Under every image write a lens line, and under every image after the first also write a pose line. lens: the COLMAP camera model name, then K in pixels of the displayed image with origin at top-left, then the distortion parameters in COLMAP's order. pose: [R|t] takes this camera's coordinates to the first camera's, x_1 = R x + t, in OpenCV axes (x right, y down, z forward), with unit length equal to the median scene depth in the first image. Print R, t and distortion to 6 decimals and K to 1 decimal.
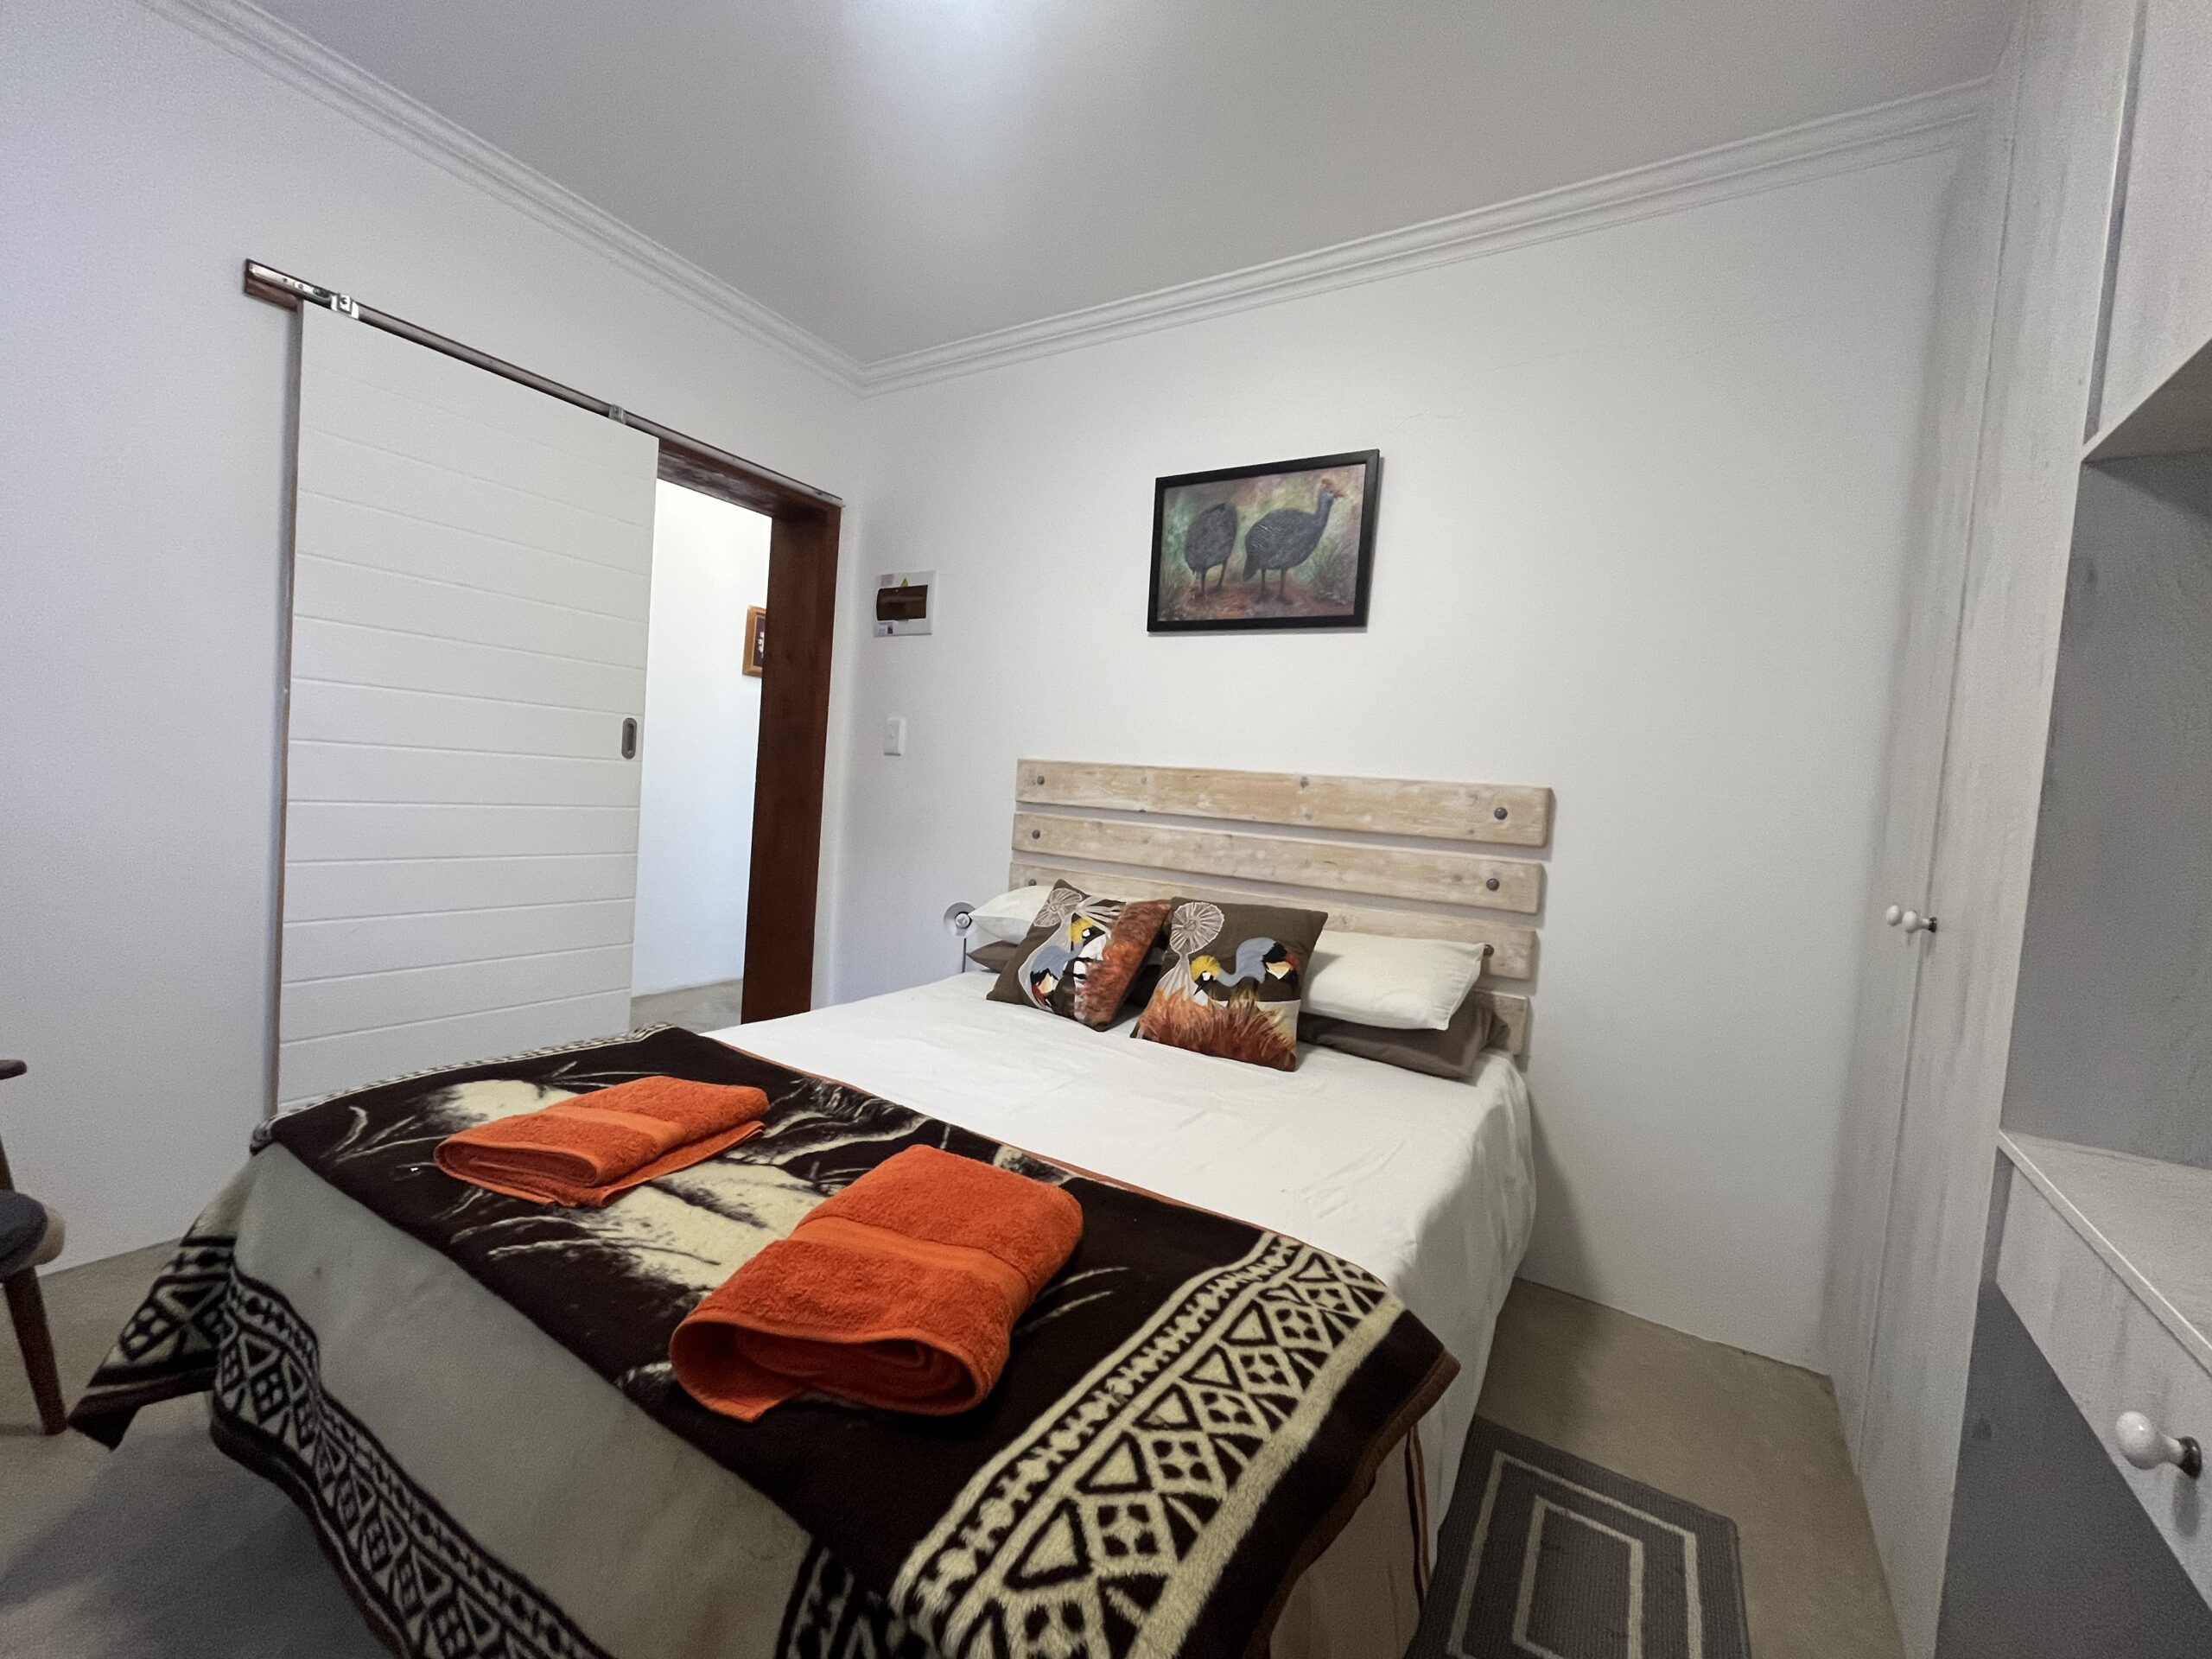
lens RADIAL K [[902.9, 0, 1116.6], [0, 902.9, 822.6], [0, 0, 1]] dist [0.000685, -0.000422]
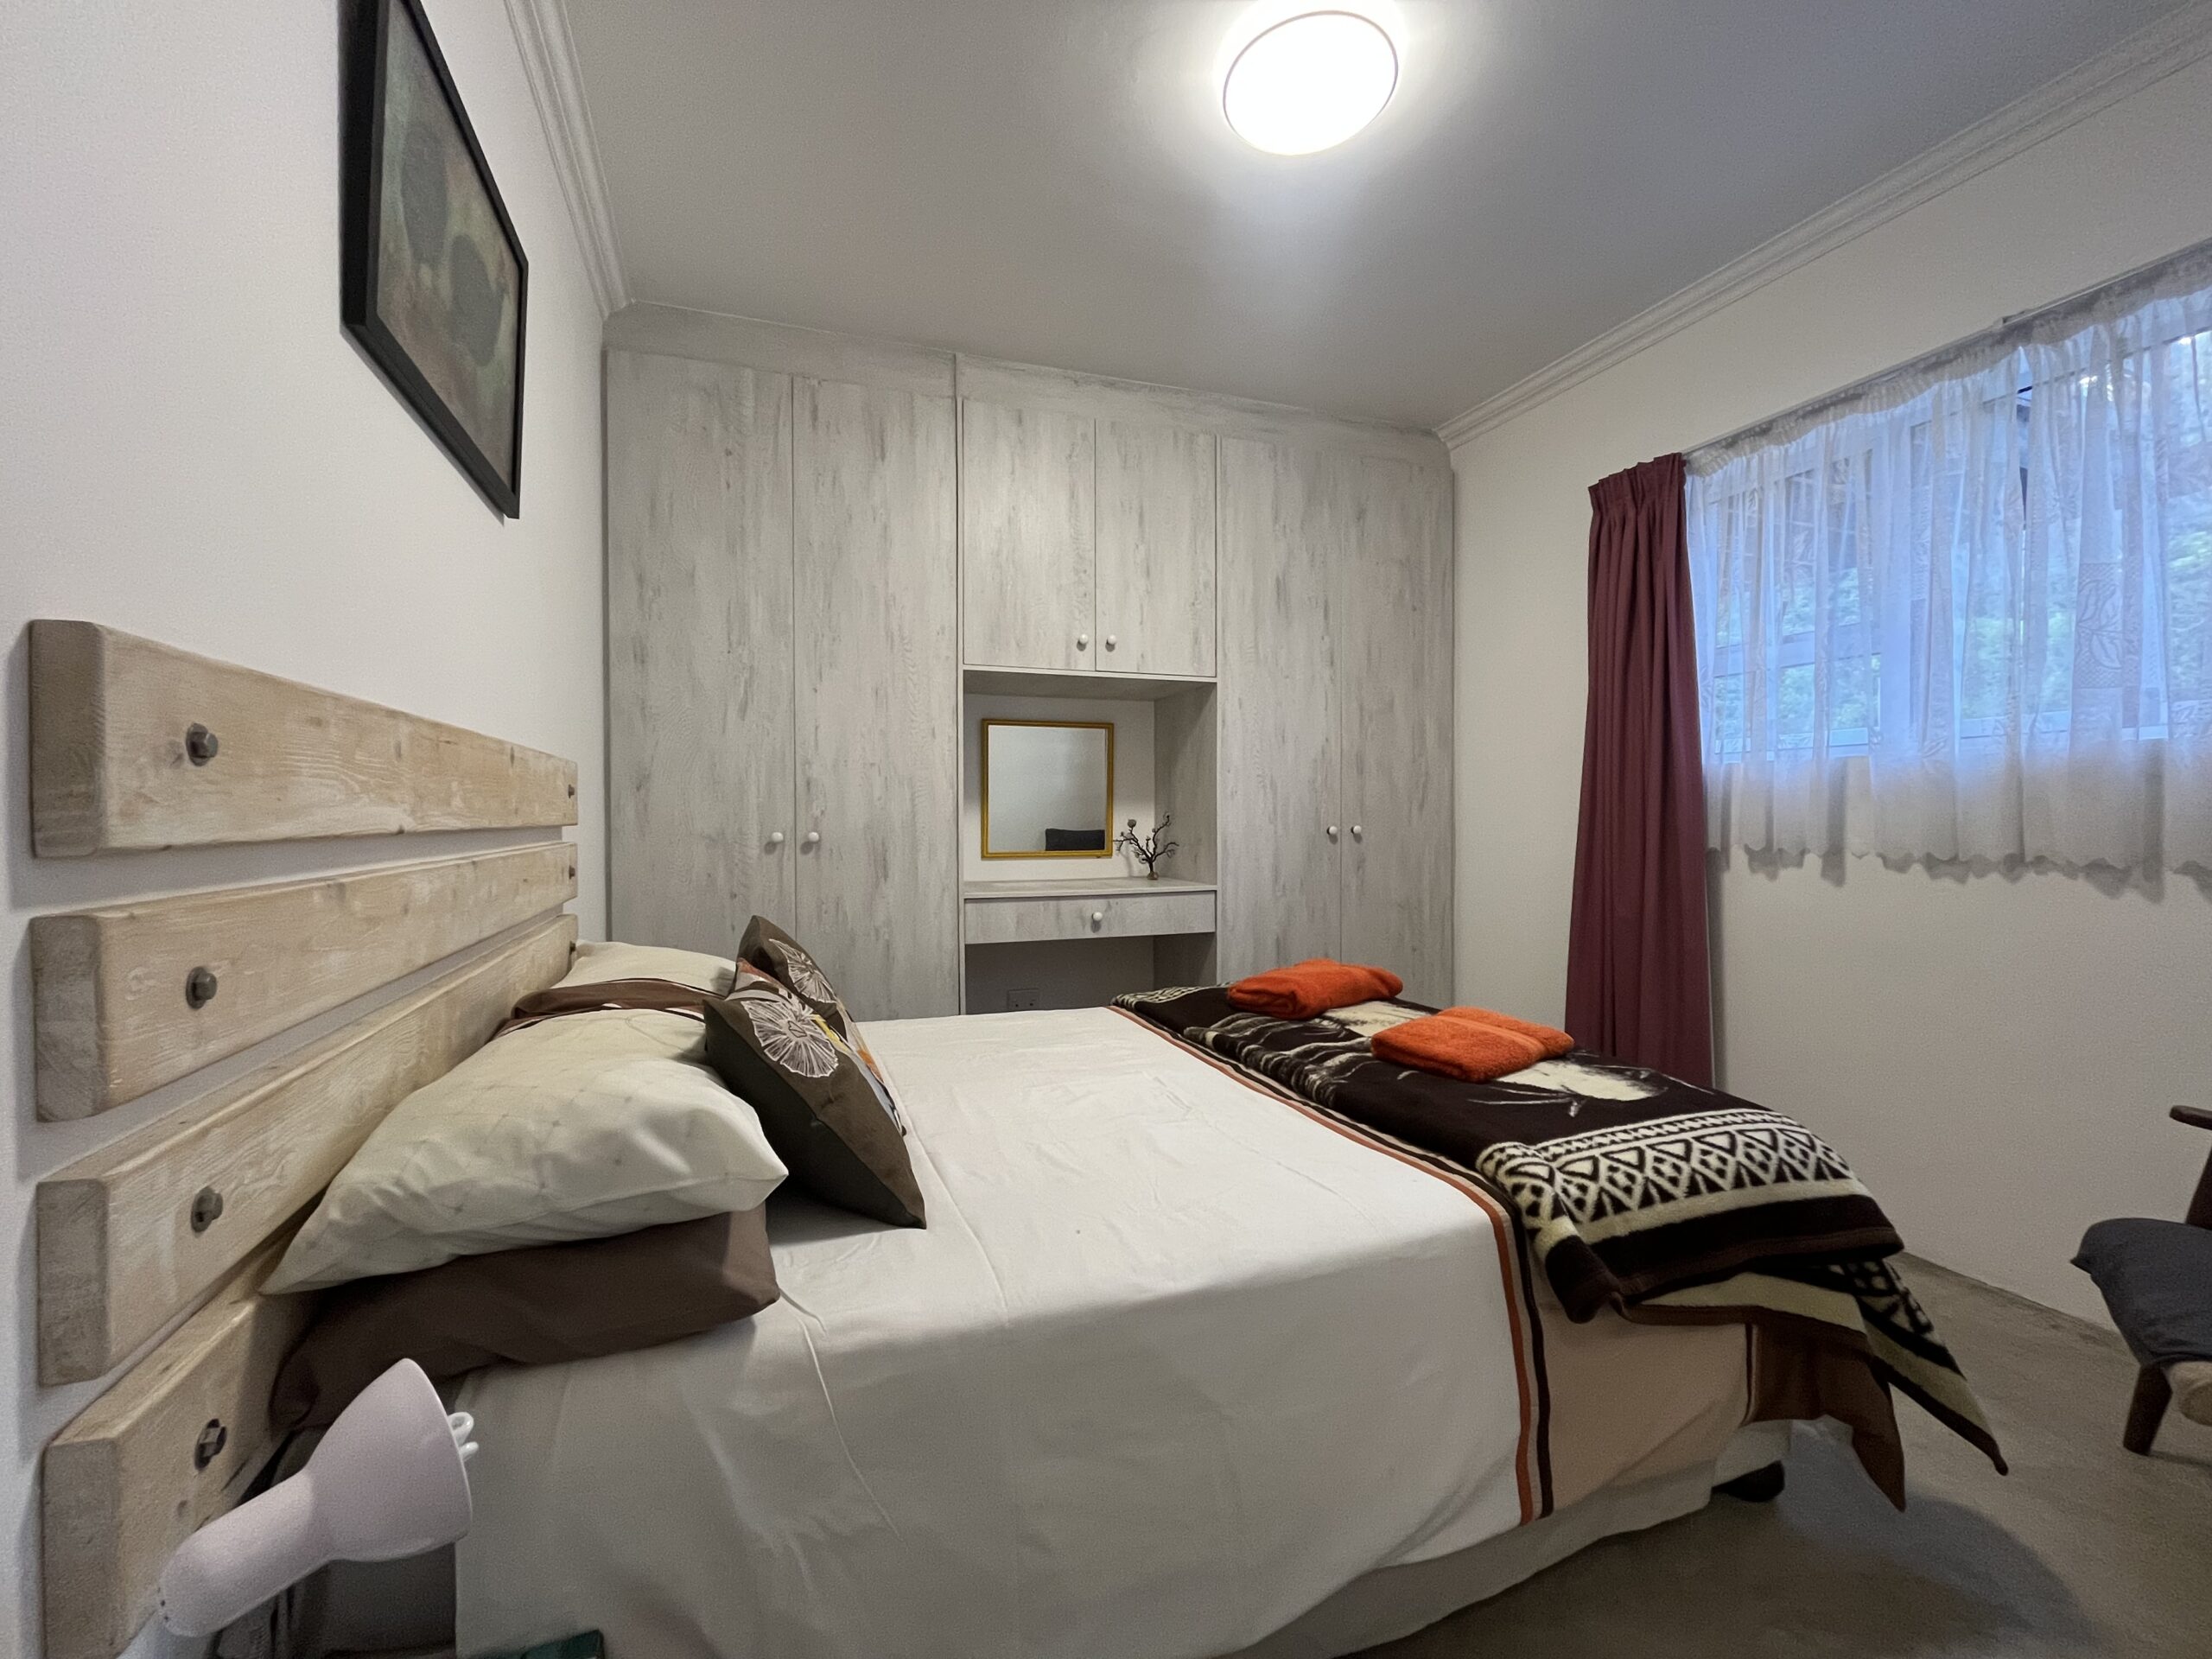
lens RADIAL K [[902.9, 0, 1110.6], [0, 902.9, 824.7], [0, 0, 1]] dist [0.000685, -0.000422]
pose [[-0.792317, -0.075072, 0.605474, -0.589576], [-0.024280, 0.995494, 0.091658, -0.078953], [-0.609627, 0.057921, -0.790570, 1.542789]]
